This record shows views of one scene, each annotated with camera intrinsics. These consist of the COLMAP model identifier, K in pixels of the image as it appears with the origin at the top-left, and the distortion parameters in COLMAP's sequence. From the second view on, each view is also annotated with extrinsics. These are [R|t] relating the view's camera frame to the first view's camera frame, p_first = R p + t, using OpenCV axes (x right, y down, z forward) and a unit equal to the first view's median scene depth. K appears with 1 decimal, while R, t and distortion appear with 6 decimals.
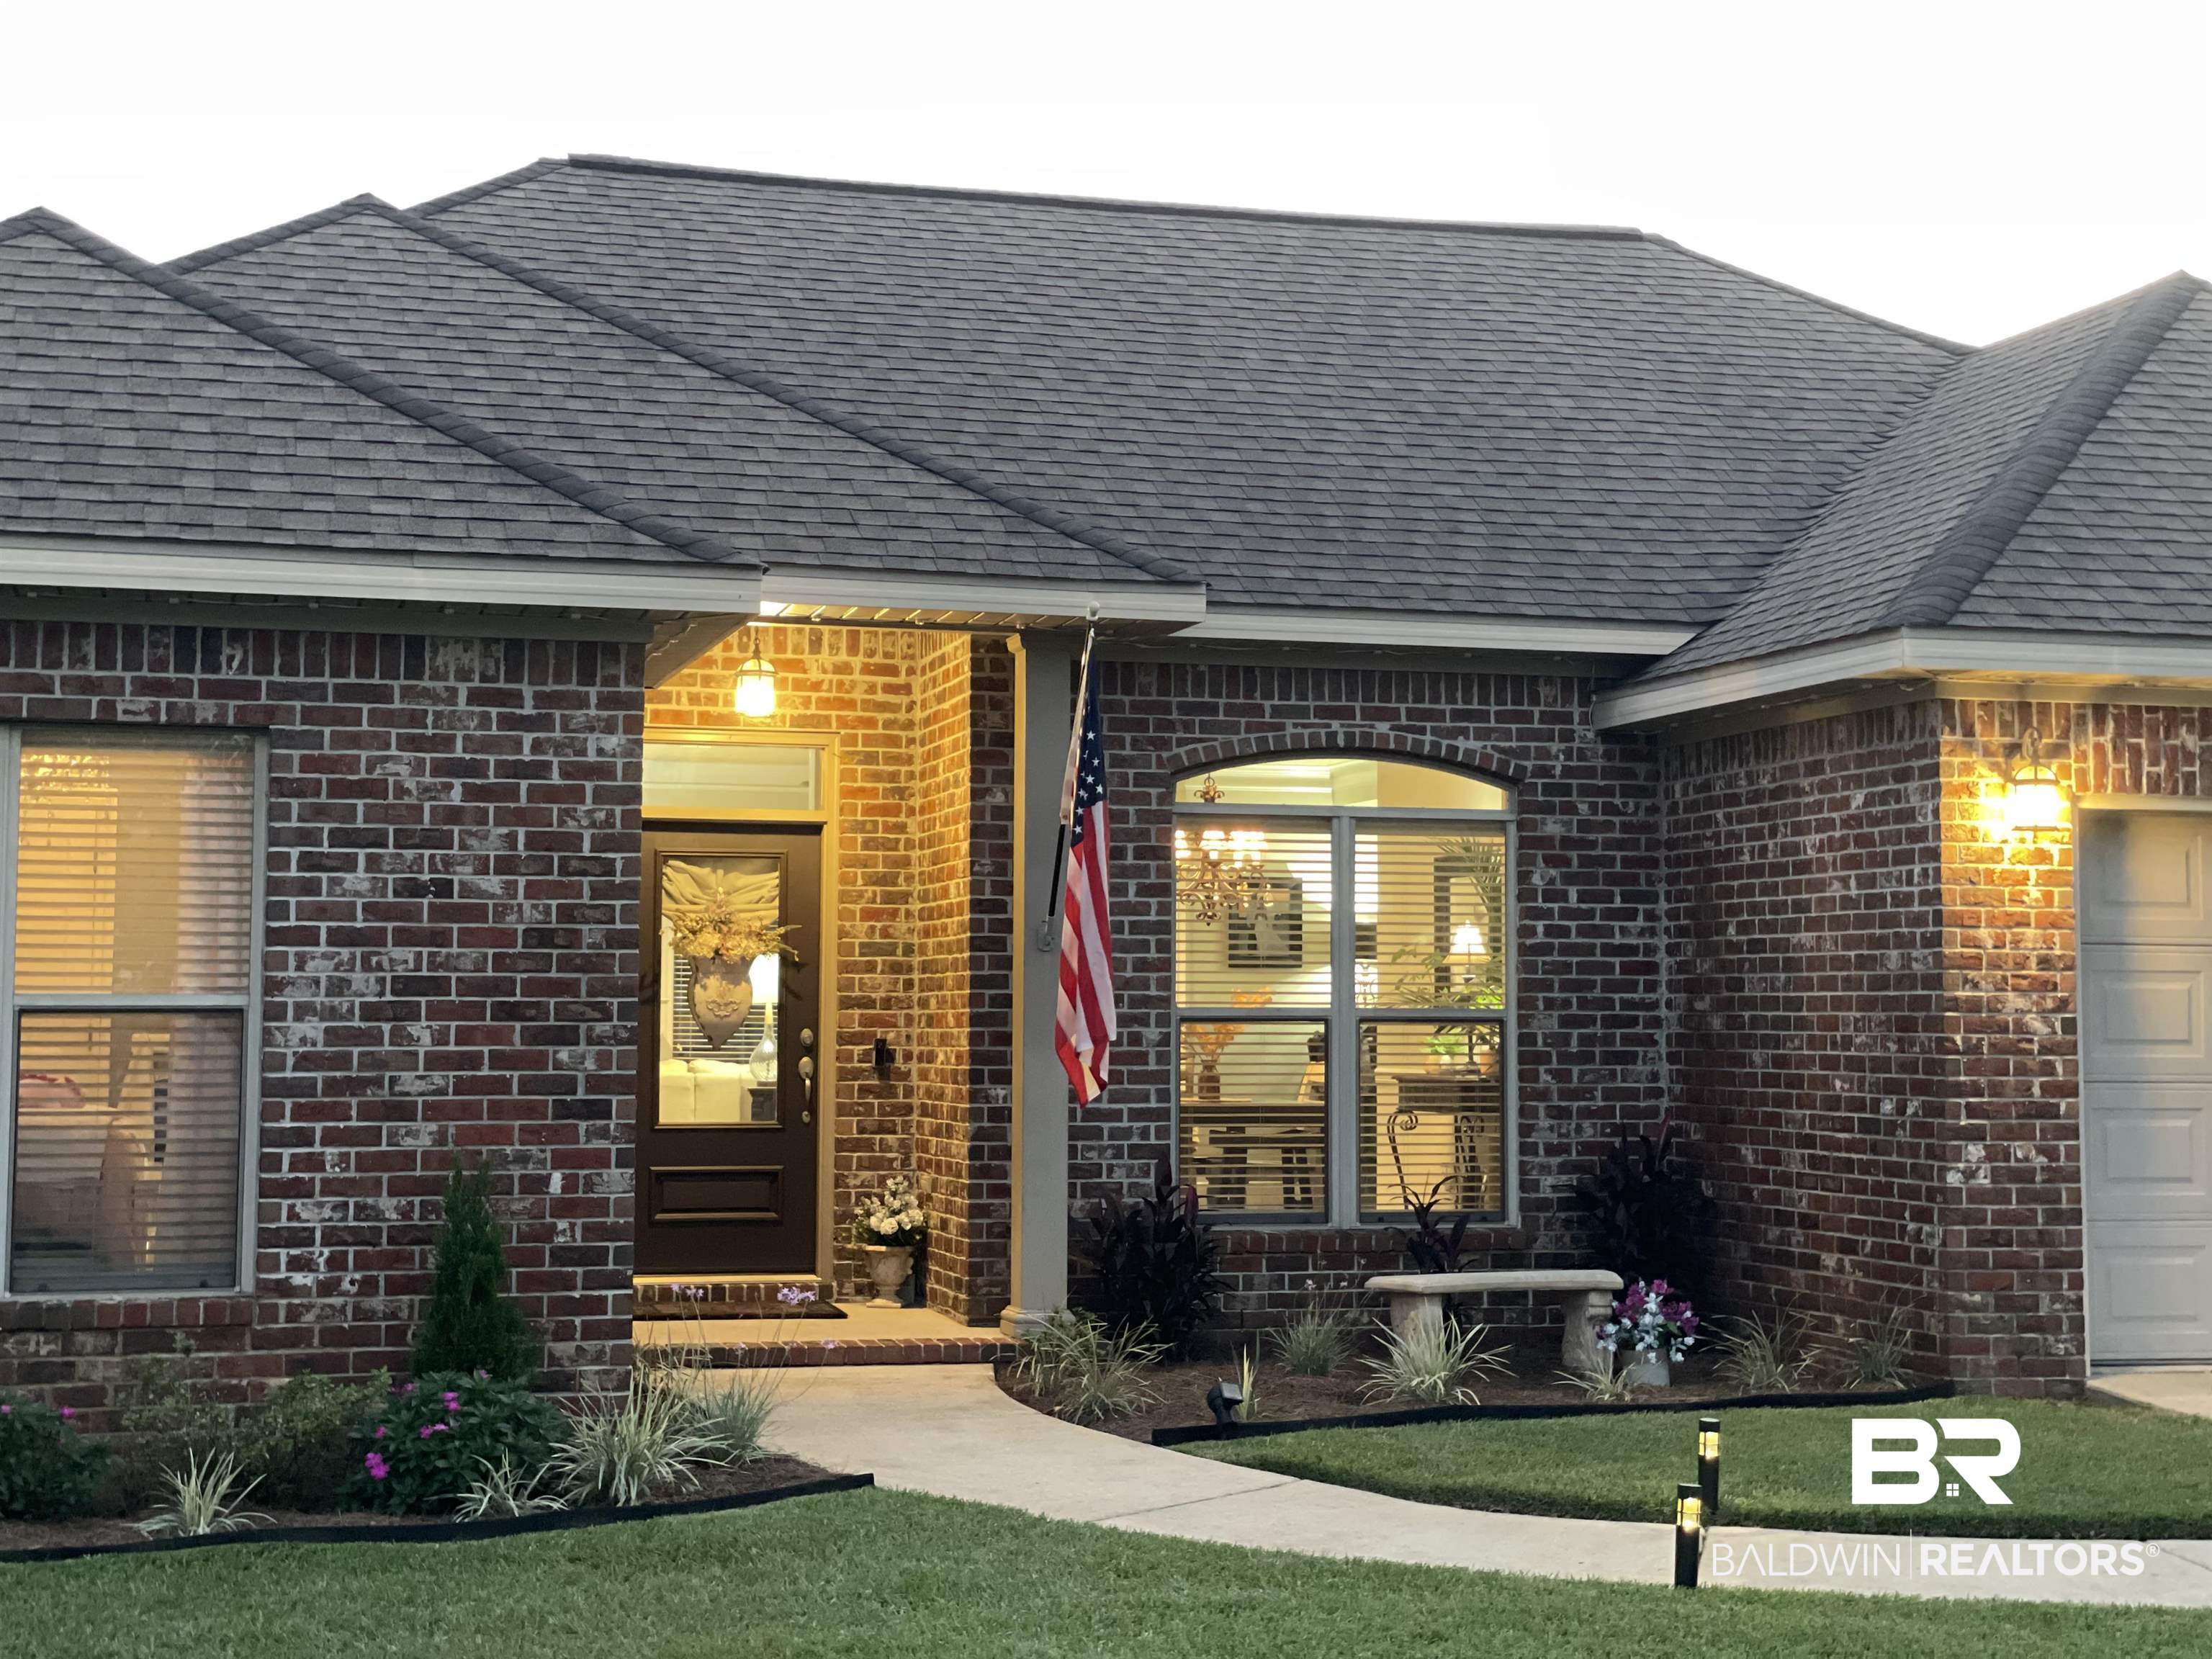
lens RADIAL K [[3235.7, 0, 1185.8], [0, 3235.7, 754.9], [0, 0, 1]] dist [0.088879, 0.000000]
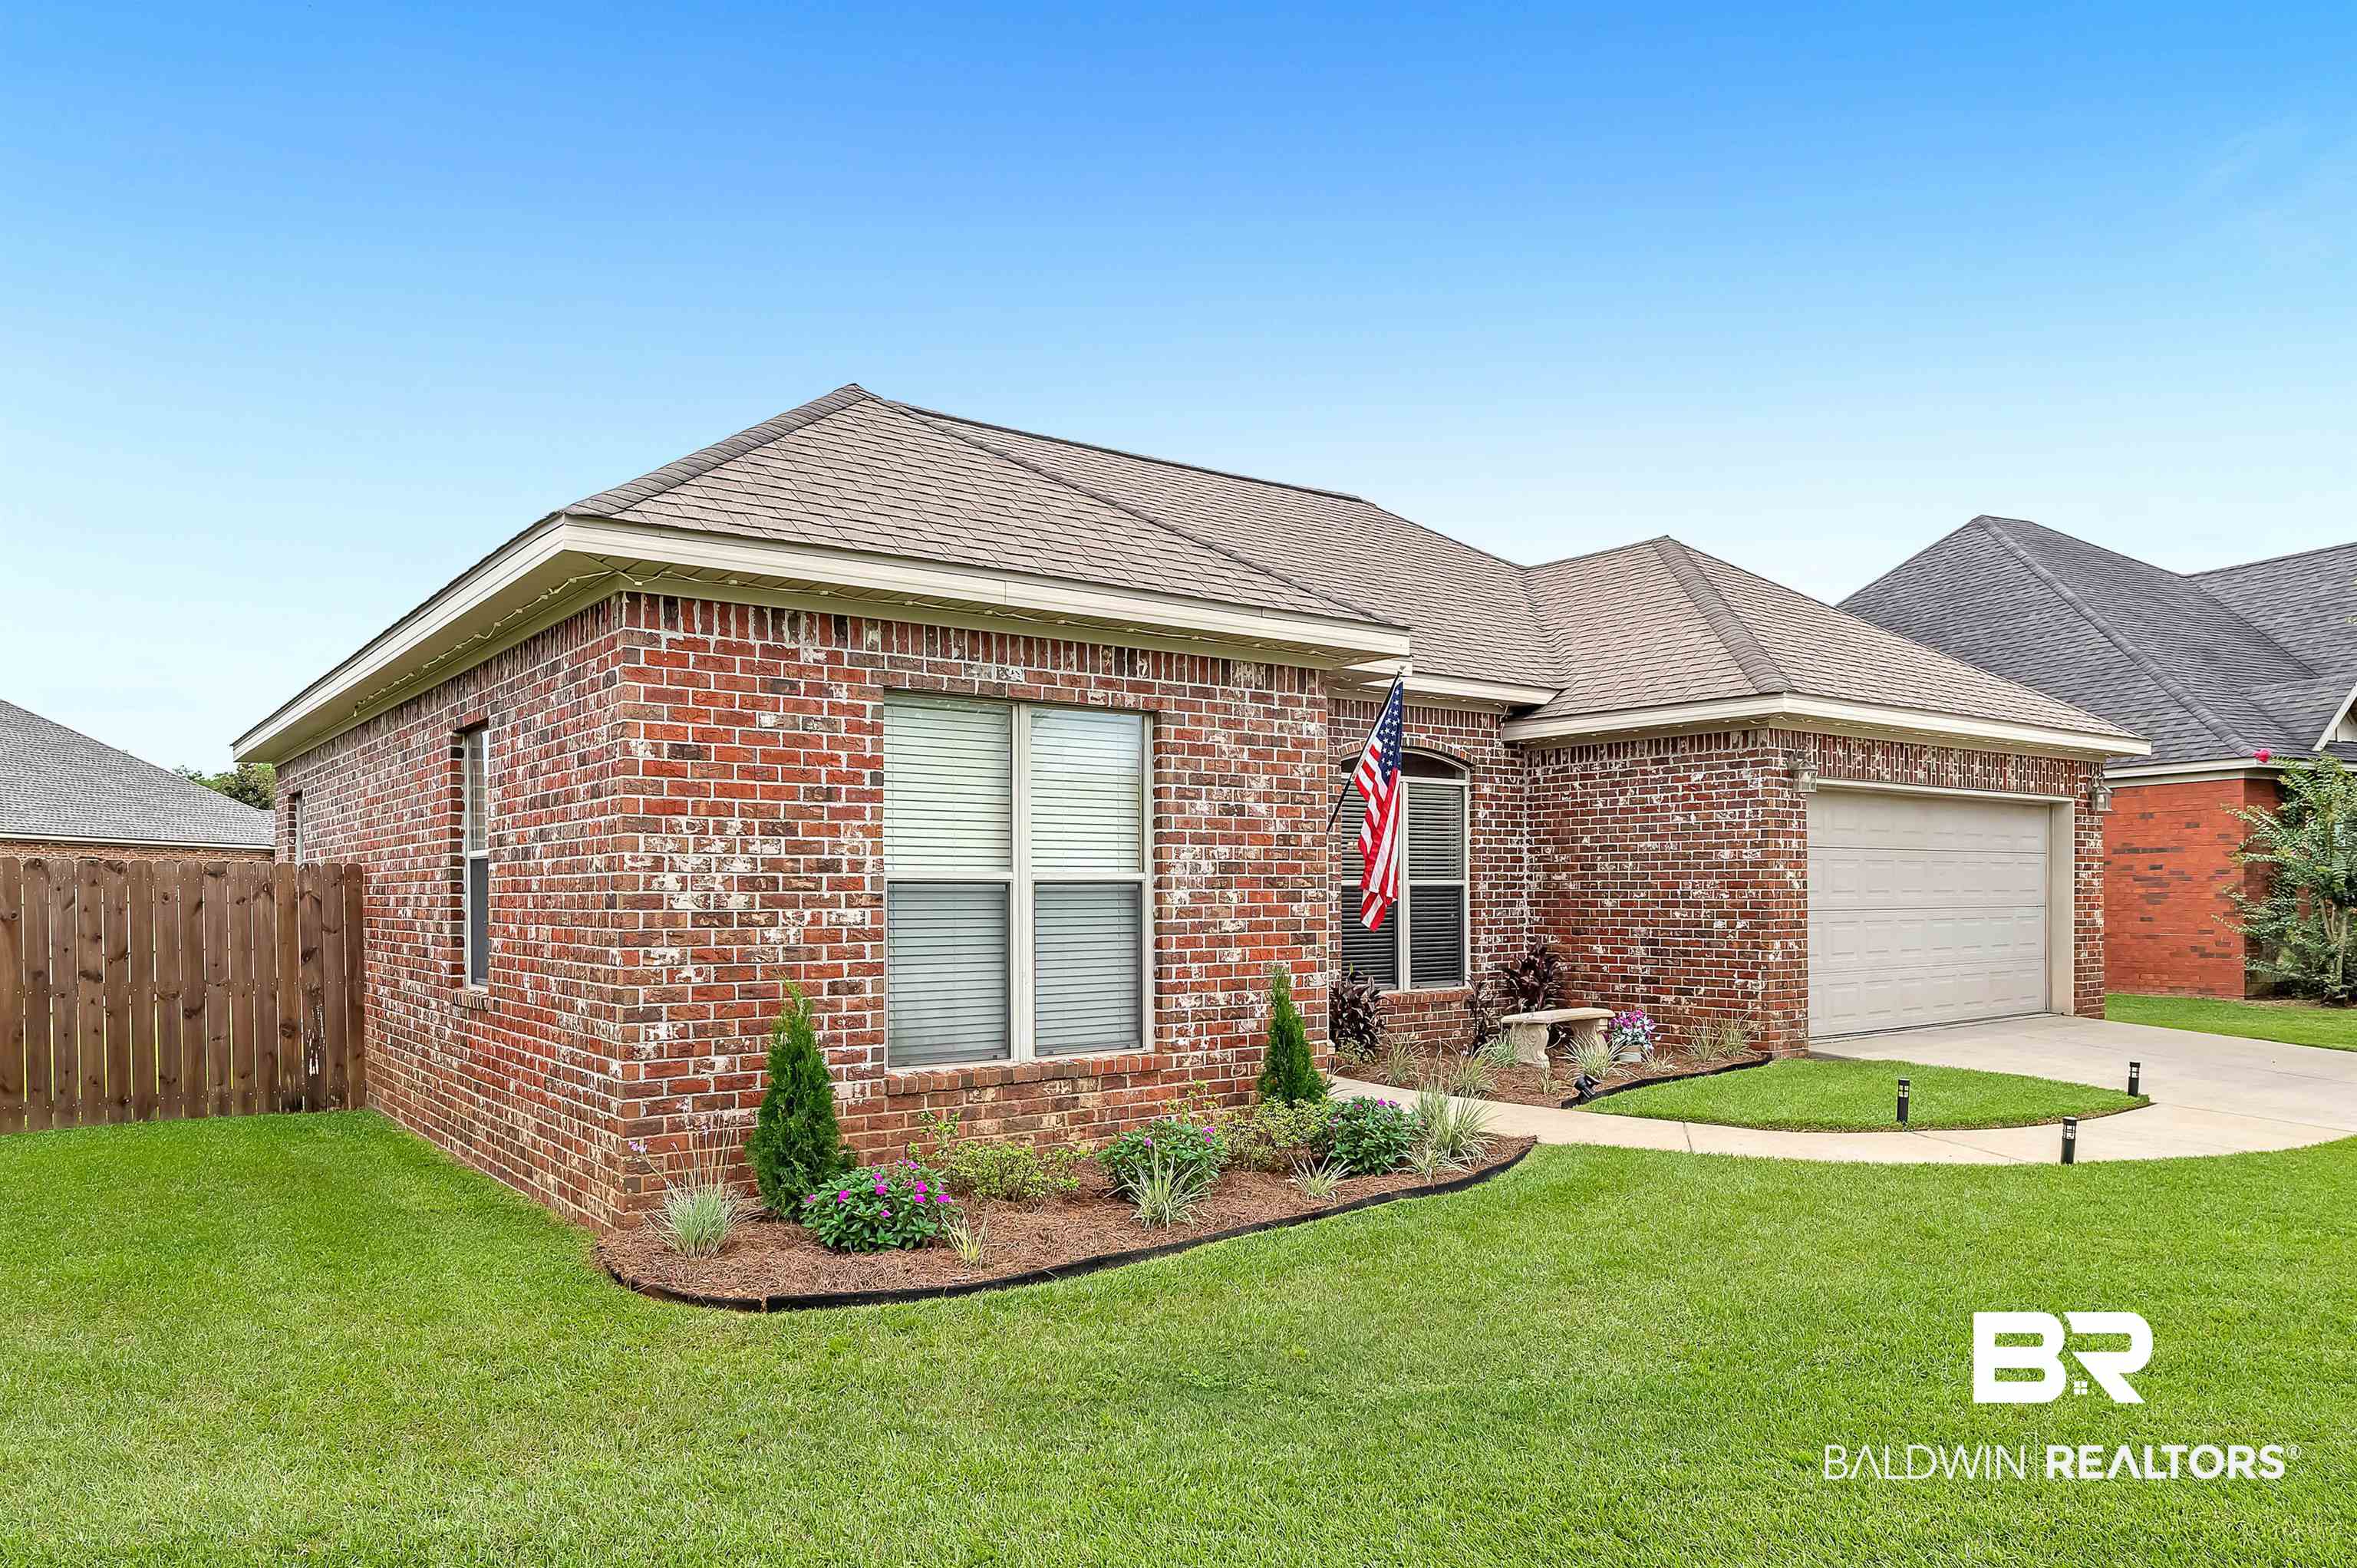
lens RADIAL K [[1498.1, 0, 1189.8], [0, 1498.1, 876.3], [0, 0, 1]] dist [-0.005681, -0.003672]
pose [[0.930076, -0.005424, 0.367327, -0.538192], [-0.021514, 0.997371, 0.069202, 0.021736], [-0.366737, -0.072265, 0.927514, 0.283214]]
